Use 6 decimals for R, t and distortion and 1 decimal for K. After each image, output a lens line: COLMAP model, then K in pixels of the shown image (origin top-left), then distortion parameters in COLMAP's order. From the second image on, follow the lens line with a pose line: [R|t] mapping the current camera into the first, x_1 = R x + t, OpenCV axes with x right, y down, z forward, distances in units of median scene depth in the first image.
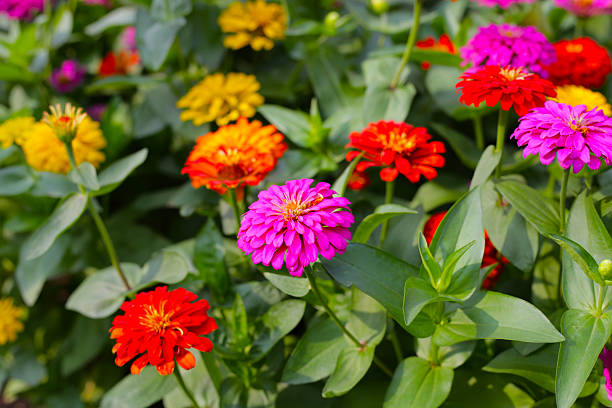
lens RADIAL K [[1005.4, 0, 305.1], [0, 1005.4, 203.9], [0, 0, 1]] dist [-0.117442, -0.065720]
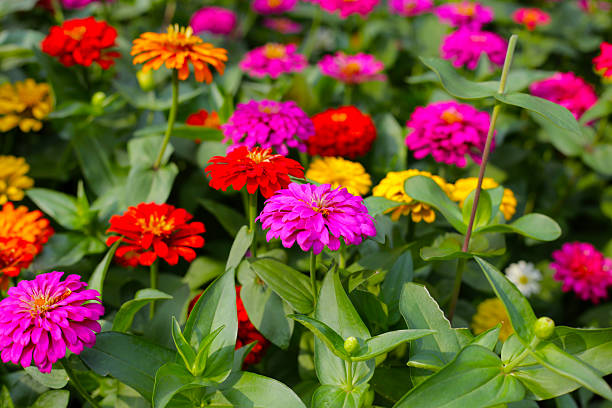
lens RADIAL K [[1005.4, 0, 305.1], [0, 1005.4, 203.9], [0, 0, 1]] dist [-0.117442, -0.065720]
pose [[0.985975, -0.049103, 0.159506, 0.083907], [0.055567, 0.997794, -0.036317, -0.039825], [-0.157371, 0.044671, 0.986529, -0.021320]]
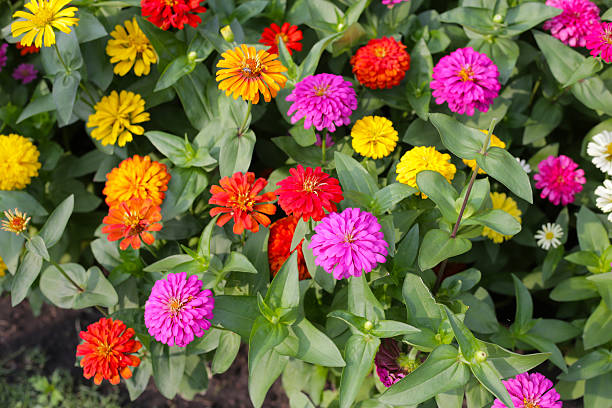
lens RADIAL K [[1005.4, 0, 305.1], [0, 1005.4, 203.9], [0, 0, 1]] dist [-0.117442, -0.065720]
pose [[0.994169, -0.106818, 0.014756, 0.168406], [0.086589, 0.872364, 0.481126, -0.796673], [-0.064266, -0.477043, 0.876527, -0.307558]]
